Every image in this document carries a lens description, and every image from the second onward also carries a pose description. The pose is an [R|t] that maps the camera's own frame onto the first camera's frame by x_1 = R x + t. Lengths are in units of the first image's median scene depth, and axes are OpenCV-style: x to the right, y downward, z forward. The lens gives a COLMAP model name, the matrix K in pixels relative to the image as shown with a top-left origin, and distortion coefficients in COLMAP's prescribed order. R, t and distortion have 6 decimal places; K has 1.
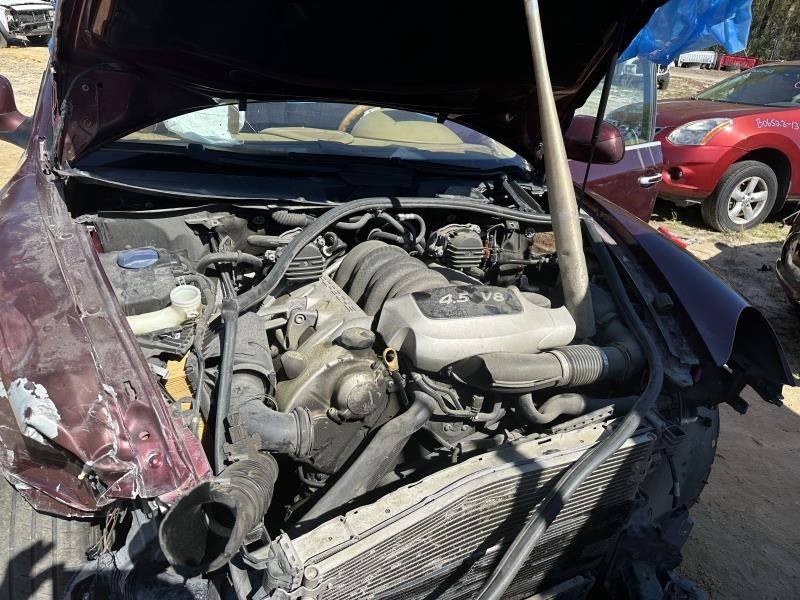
lens RADIAL K [[560.6, 0, 400.0], [0, 560.6, 300.0], [0, 0, 1]] dist [-0.000269, -0.003002]
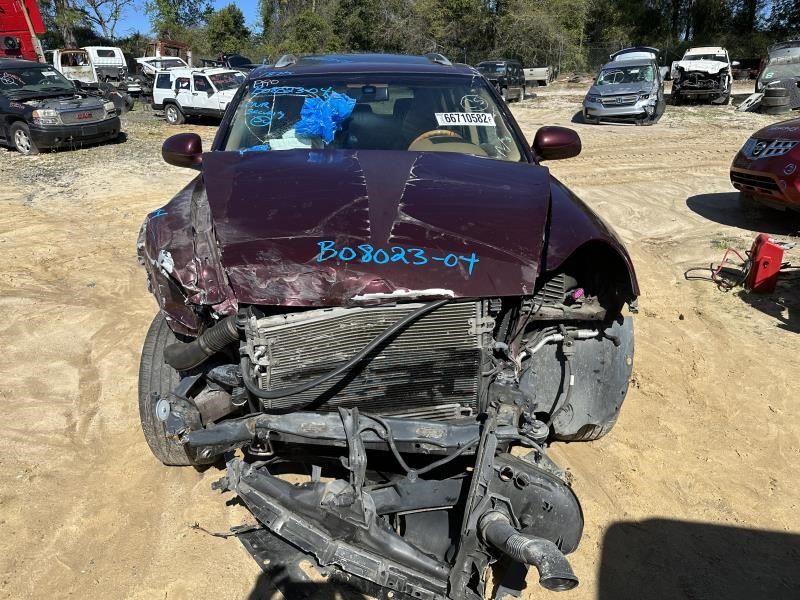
lens RADIAL K [[560.6, 0, 400.0], [0, 560.6, 300.0], [0, 0, 1]] dist [-0.000269, -0.003002]
pose [[0.943638, 0.012763, -0.330734, 0.915623], [-0.039729, 0.996399, -0.074901, 0.438369], [0.328587, 0.083819, 0.940747, -0.749943]]
